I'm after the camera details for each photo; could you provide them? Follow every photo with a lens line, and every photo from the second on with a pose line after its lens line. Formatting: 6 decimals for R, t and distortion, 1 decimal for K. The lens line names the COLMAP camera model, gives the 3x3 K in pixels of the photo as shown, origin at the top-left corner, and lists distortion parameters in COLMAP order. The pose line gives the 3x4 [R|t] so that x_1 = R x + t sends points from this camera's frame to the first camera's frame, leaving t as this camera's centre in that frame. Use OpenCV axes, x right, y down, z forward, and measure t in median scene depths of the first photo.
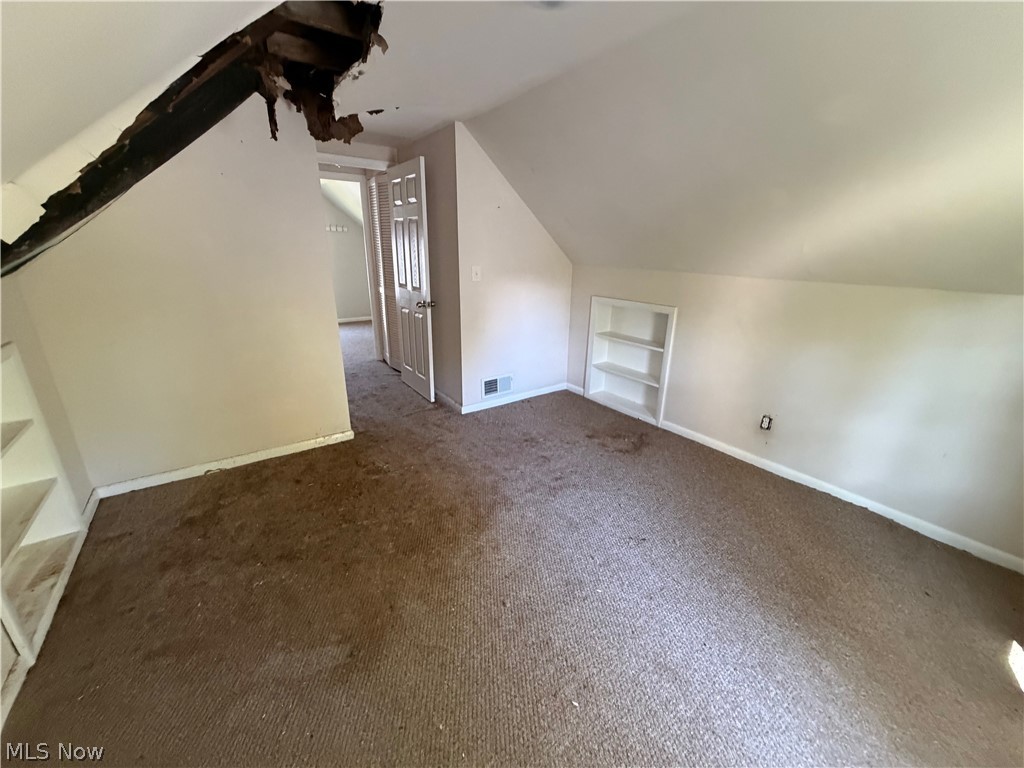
lens RADIAL K [[407.2, 0, 512.5], [0, 407.2, 381.5], [0, 0, 1]] dist [-0.002314, -0.000504]
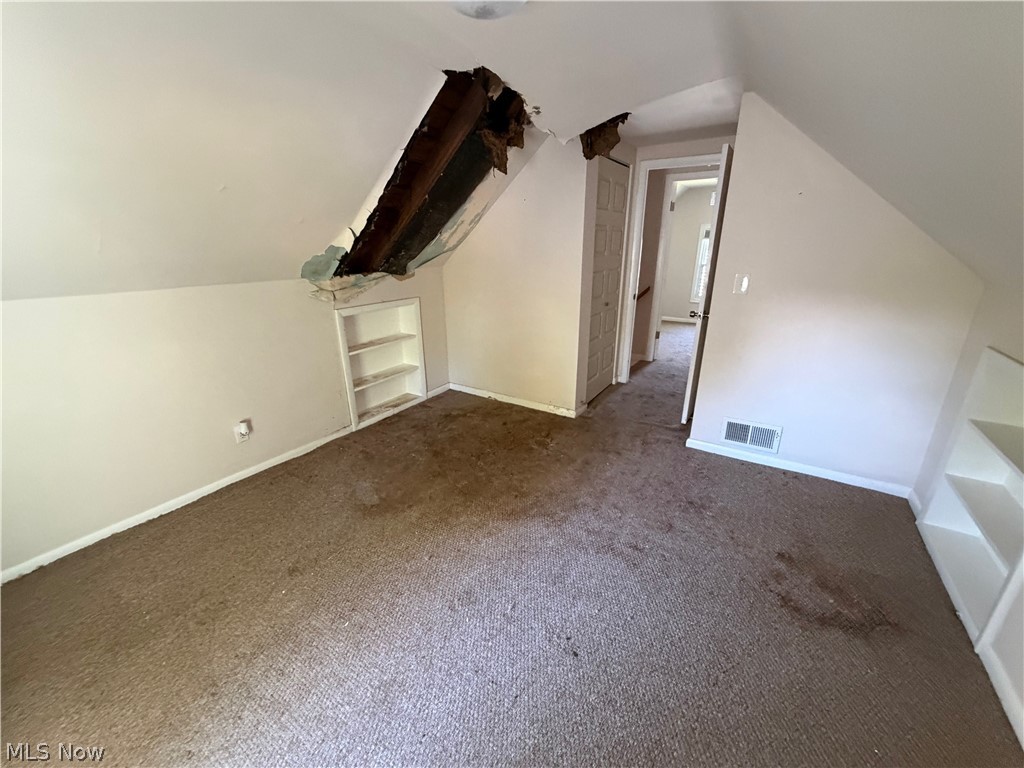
lens RADIAL K [[407.2, 0, 512.9], [0, 407.2, 386.4], [0, 0, 1]] dist [-0.002314, -0.000504]
pose [[0.378629, 0.296156, -0.876887, 0.607694], [-0.278815, 0.939911, 0.197053, -0.141453], [0.882555, 0.169879, 0.438450, 0.382971]]
